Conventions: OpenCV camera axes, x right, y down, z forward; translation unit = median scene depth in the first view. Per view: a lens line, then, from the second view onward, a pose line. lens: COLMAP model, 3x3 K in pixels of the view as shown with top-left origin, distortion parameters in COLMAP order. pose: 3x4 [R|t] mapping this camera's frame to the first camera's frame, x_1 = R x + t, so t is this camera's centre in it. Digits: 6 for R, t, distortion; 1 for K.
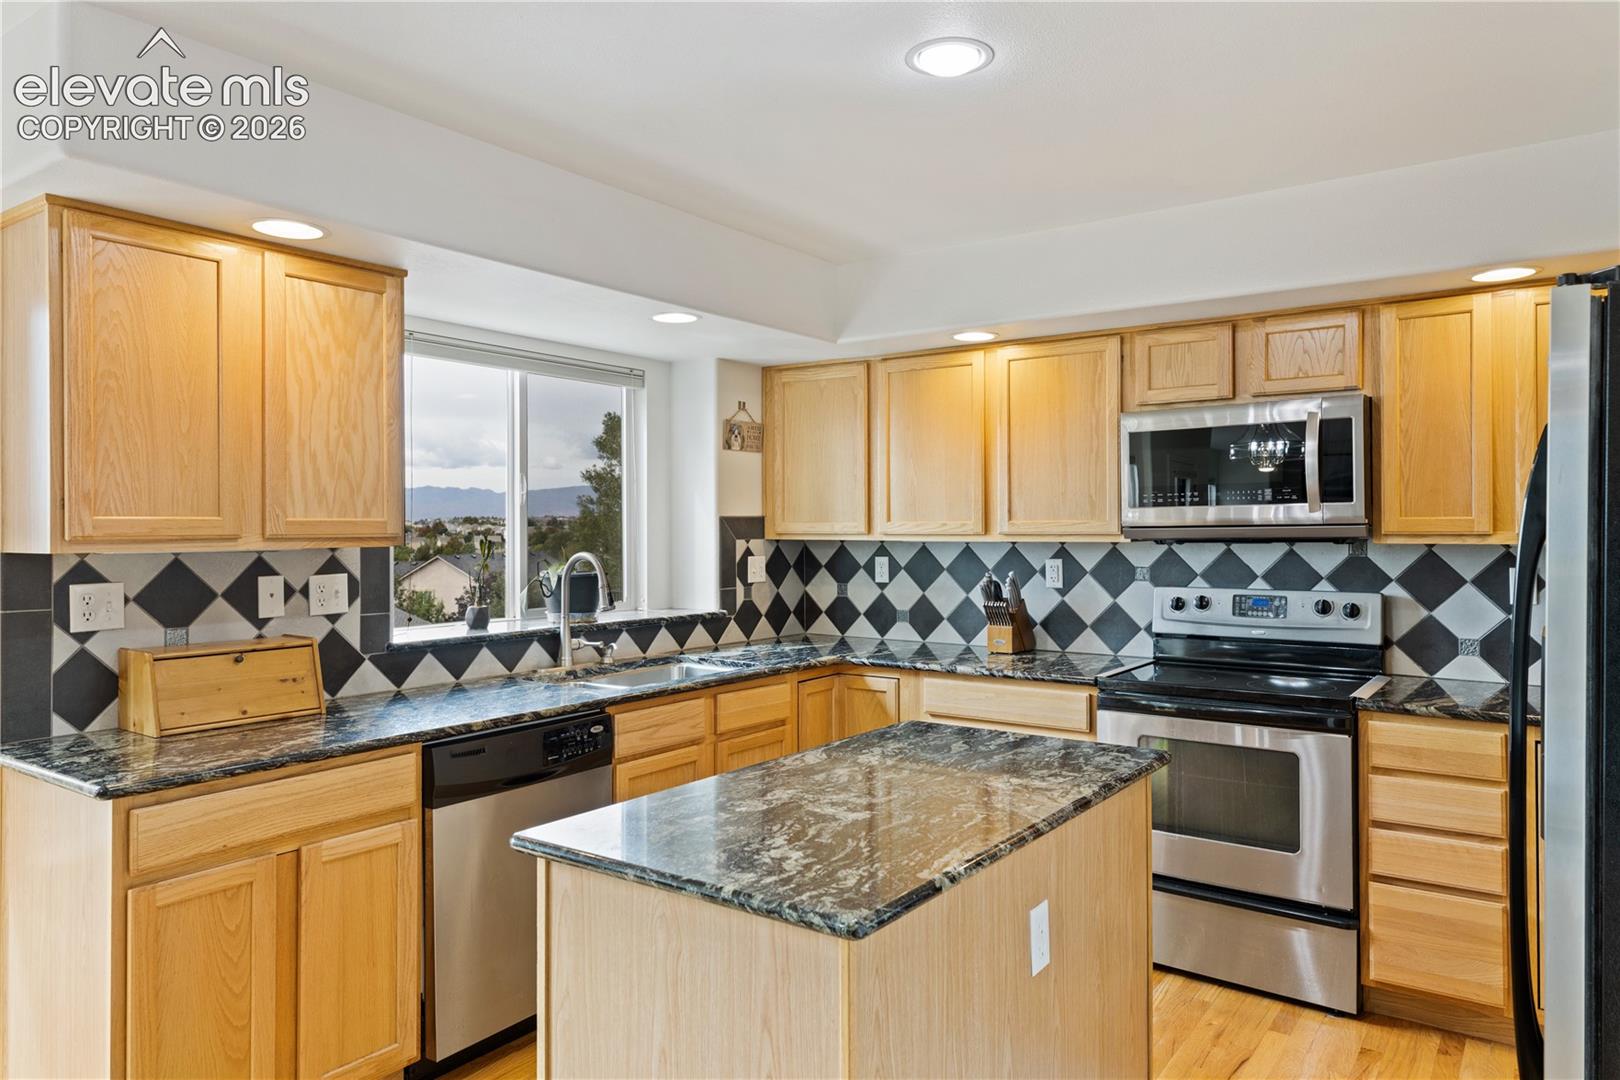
lens RADIAL K [[1079.8, 0, 808.7], [0, 1079.8, 527.0], [0, 0, 1]] dist [0.010508, 0.007838]
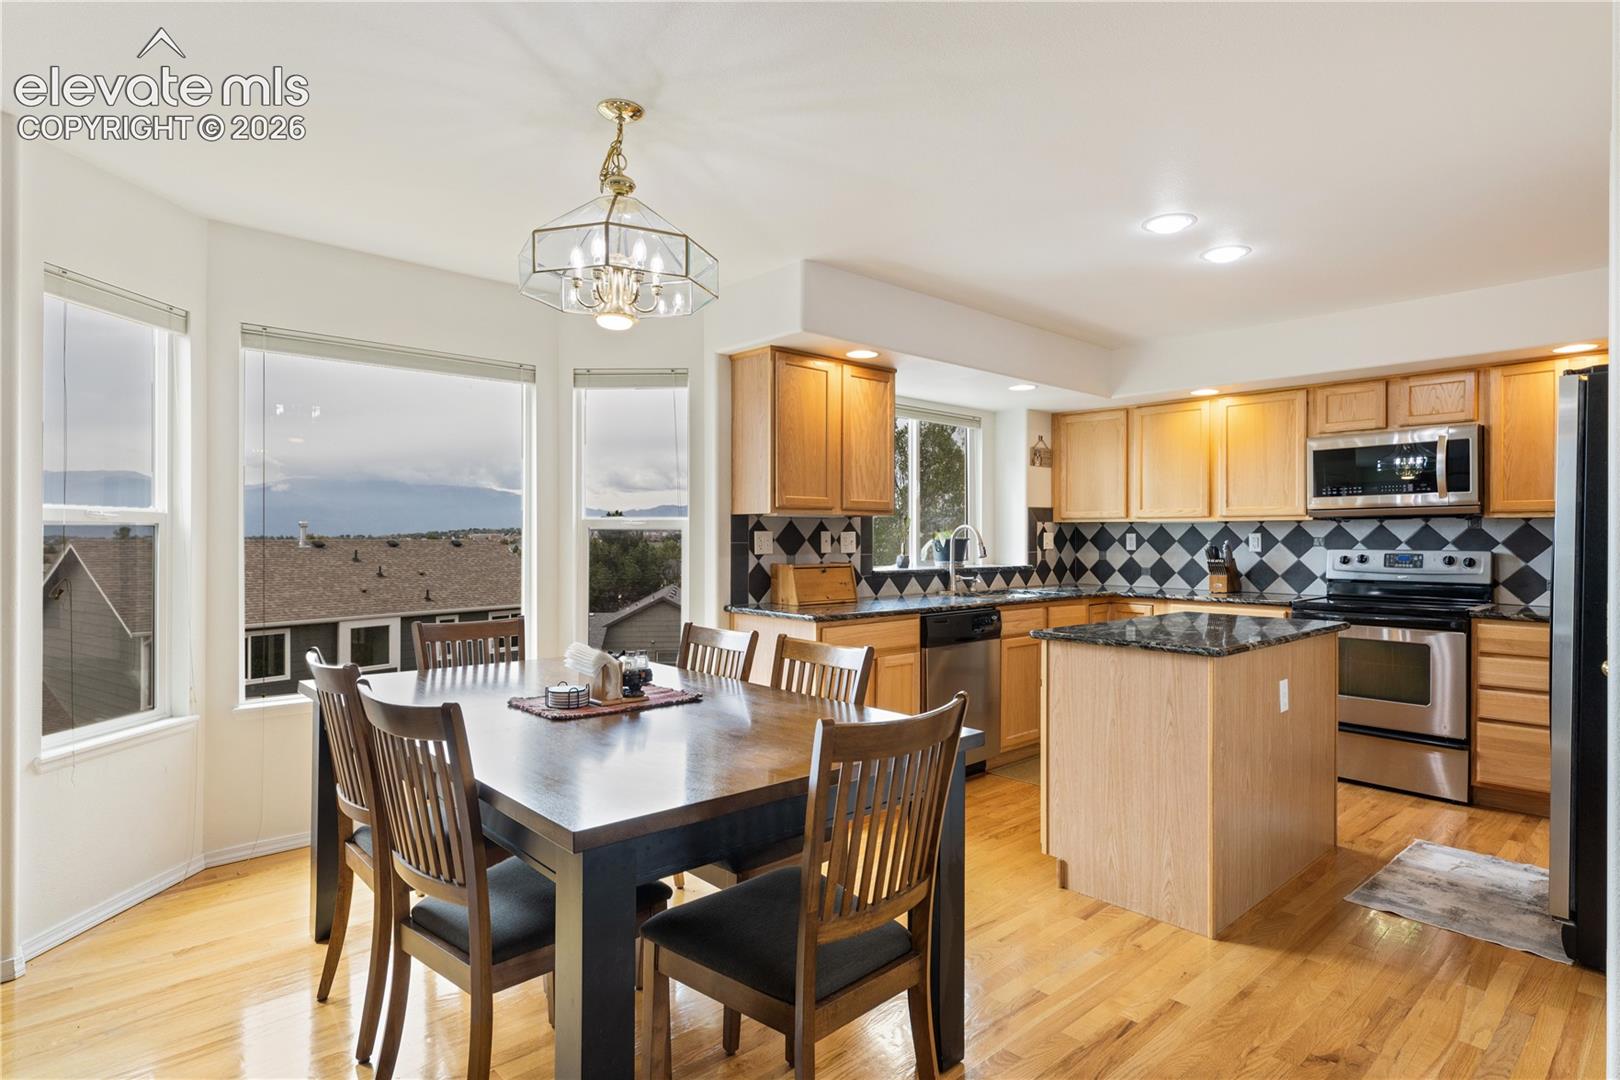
lens RADIAL K [[859.6, 0, 804.9], [0, 859.6, 539.5], [0, 0, 1]] dist [0.001468, 0.000586]
pose [[0.978239, 0.006307, -0.207388, -0.170415], [-0.005597, 0.999976, 0.004012, 0.042361], [0.207408, -0.002764, 0.978251, -0.392091]]
